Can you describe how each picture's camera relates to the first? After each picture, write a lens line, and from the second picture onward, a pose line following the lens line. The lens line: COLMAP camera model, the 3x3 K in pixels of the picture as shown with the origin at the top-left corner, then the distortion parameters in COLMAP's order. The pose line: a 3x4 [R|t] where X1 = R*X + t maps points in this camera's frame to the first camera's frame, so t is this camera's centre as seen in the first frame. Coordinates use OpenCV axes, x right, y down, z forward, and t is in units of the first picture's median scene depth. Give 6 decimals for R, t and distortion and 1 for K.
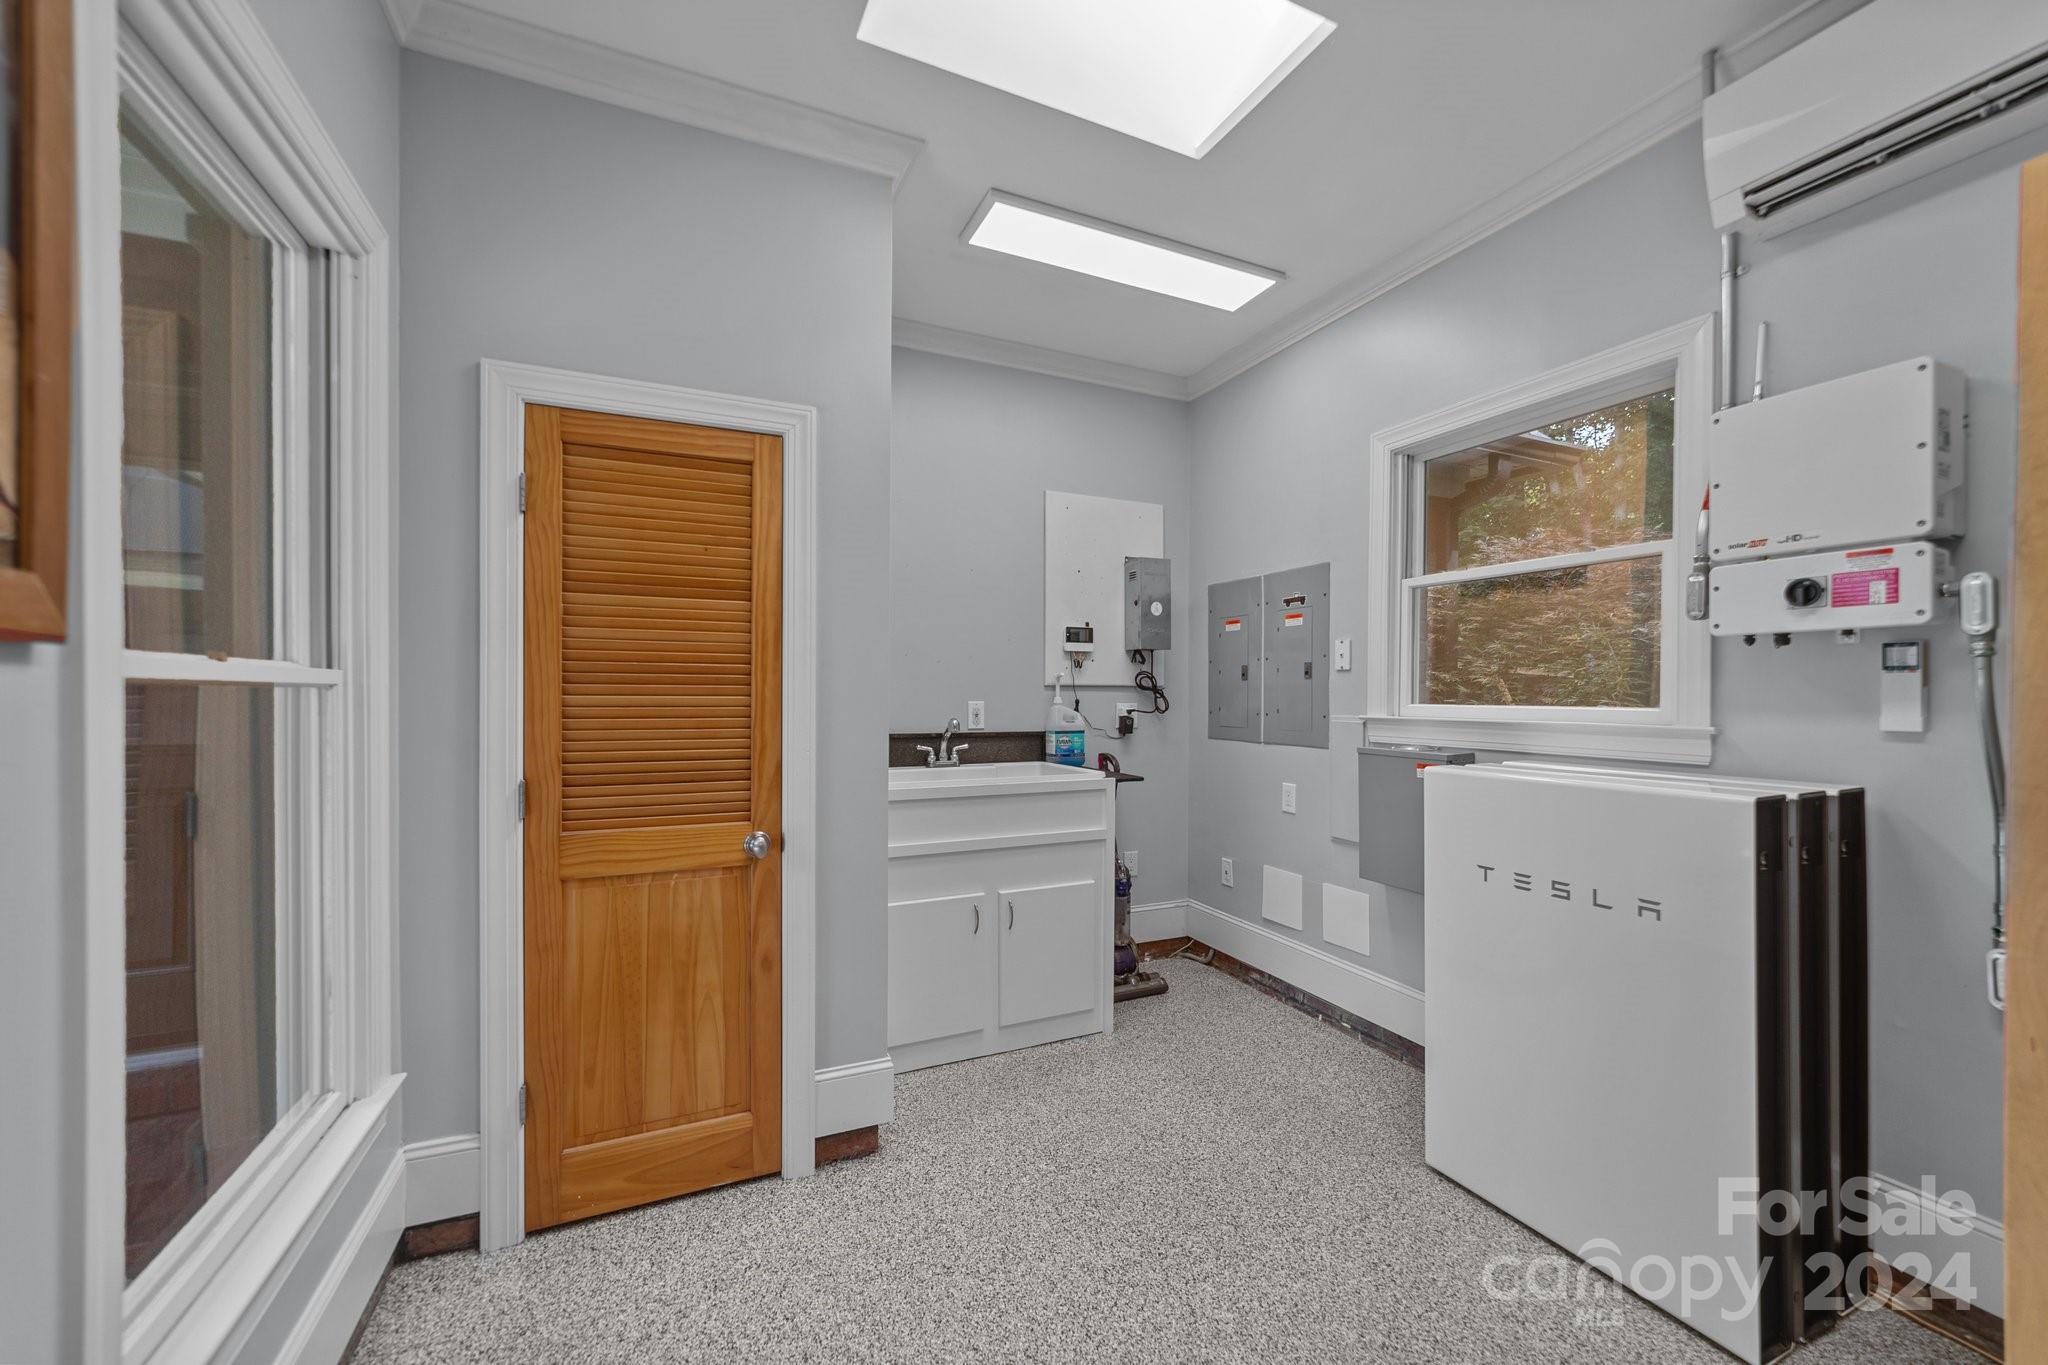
lens RADIAL K [[789.3, 0, 1019.8], [0, 789.3, 691.1], [0, 0, 1]] dist [-0.012845, 0.005077]
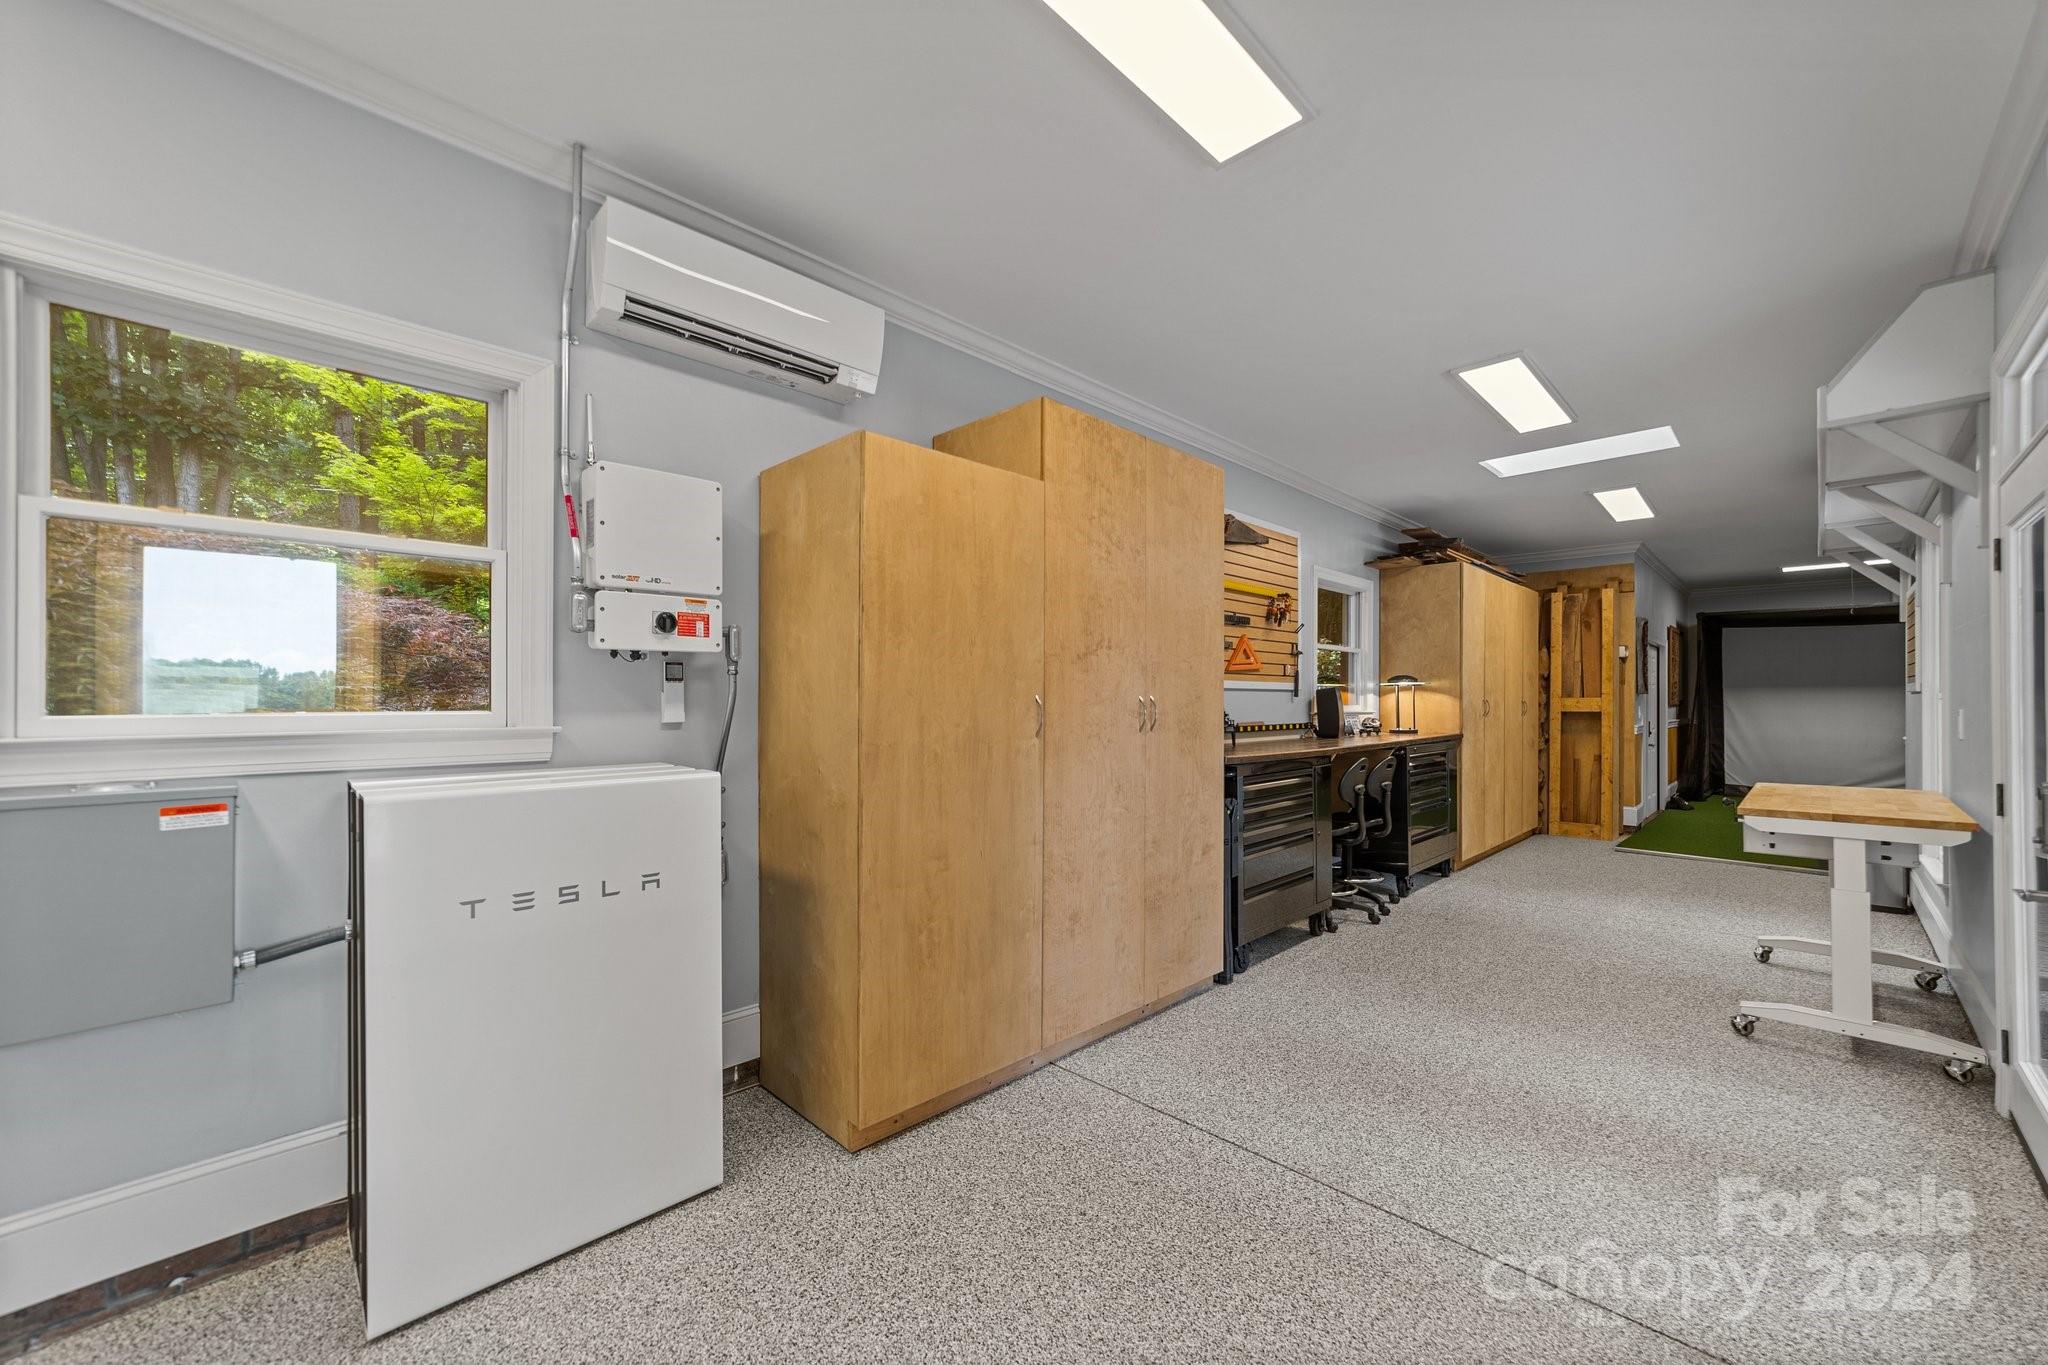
lens RADIAL K [[789.3, 0, 1018.2], [0, 789.3, 695.7], [0, 0, 1]] dist [-0.012845, 0.005077]
pose [[-0.348157, 0.000335, 0.937436, -0.357007], [-0.002563, 0.999996, -0.001310, 0.001063], [-0.937433, -0.002859, -0.348155, 0.653334]]
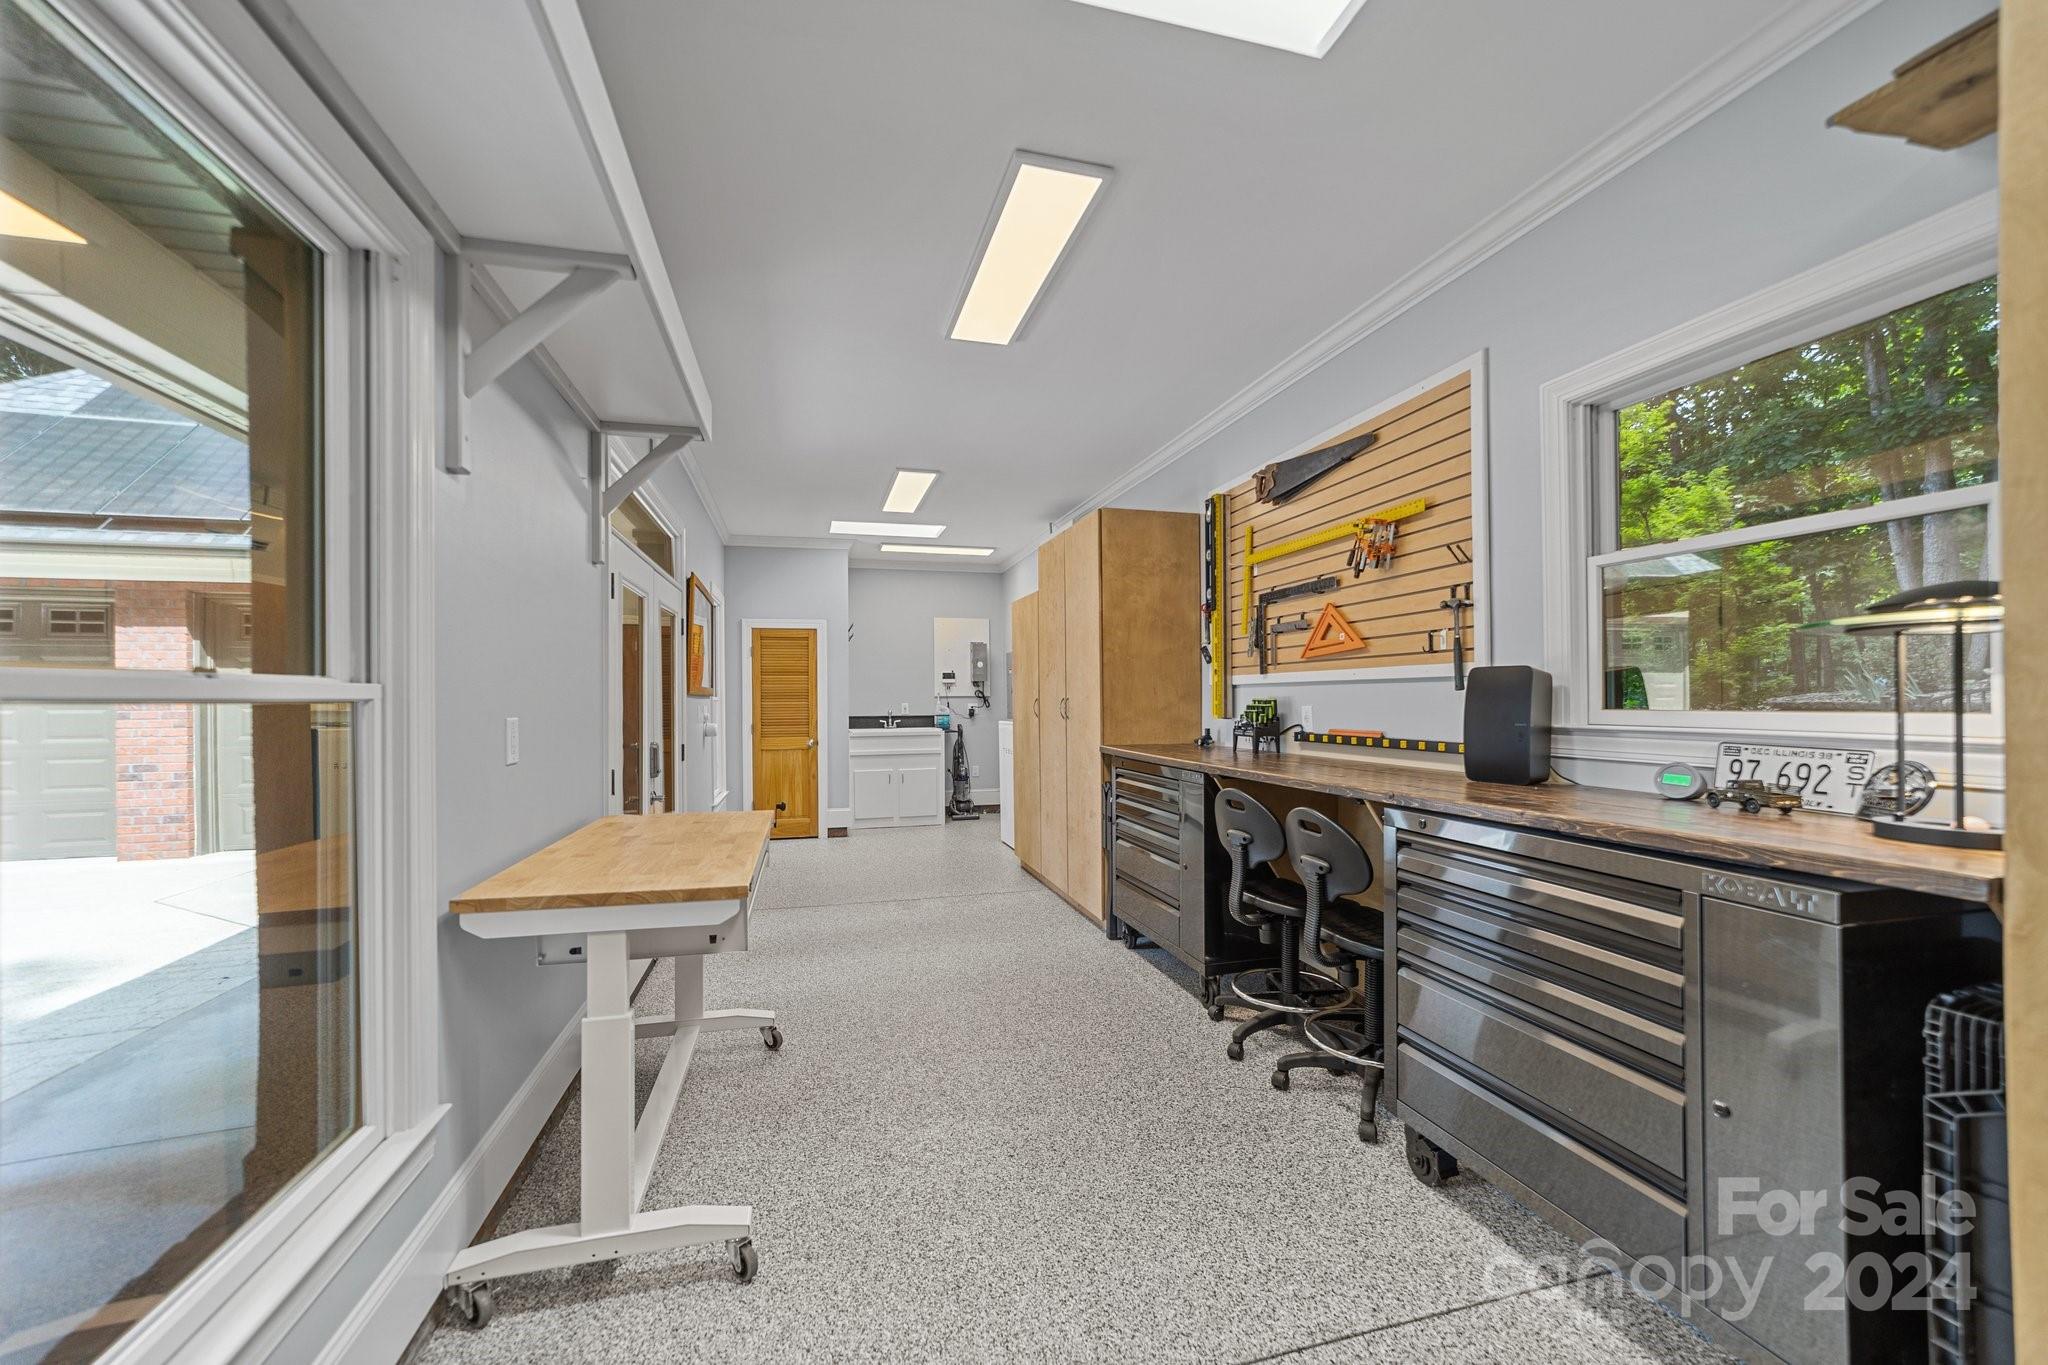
lens RADIAL K [[789.3, 0, 1022.4], [0, 789.3, 693.2], [0, 0, 1]] dist [-0.012845, 0.005077]
pose [[0.987264, -0.012418, -0.158608, 1.405154], [0.011414, 0.999909, -0.007243, 0.005163], [0.158684, 0.005340, 0.987315, -2.826113]]
